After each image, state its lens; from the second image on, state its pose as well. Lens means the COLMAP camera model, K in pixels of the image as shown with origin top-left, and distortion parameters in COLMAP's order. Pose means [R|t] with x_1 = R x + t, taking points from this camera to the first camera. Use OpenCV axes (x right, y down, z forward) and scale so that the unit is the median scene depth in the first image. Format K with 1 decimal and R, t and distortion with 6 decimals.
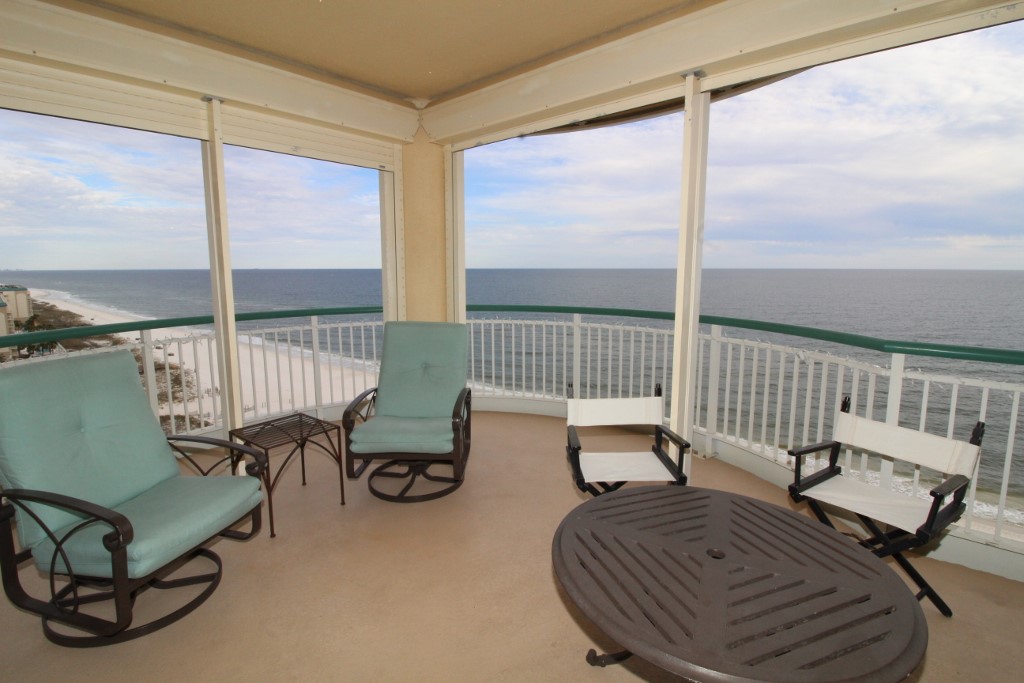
lens RADIAL K [[505.3, 0, 515.0], [0, 505.3, 330.1], [0, 0, 1]] dist [0.000842, -0.000638]
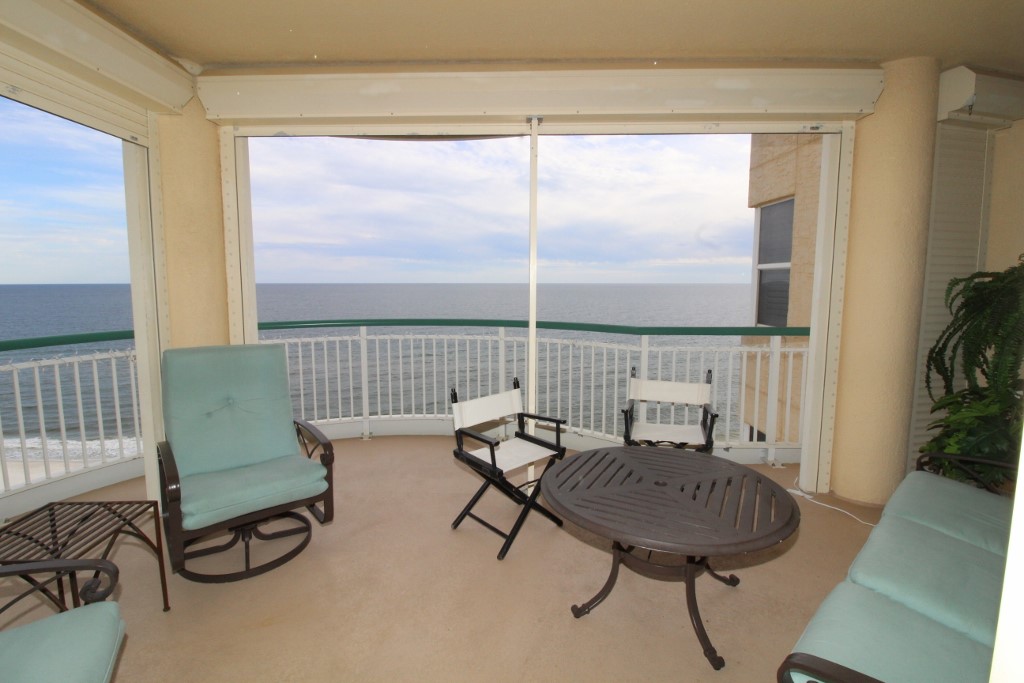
lens RADIAL K [[505.3, 0, 515.0], [0, 505.3, 330.1], [0, 0, 1]] dist [0.000842, -0.000638]
pose [[0.734710, -0.066280, 0.675135, -0.365629], [0.087945, 0.996123, 0.002086, -0.002448], [-0.672656, 0.057843, 0.737691, 0.111972]]
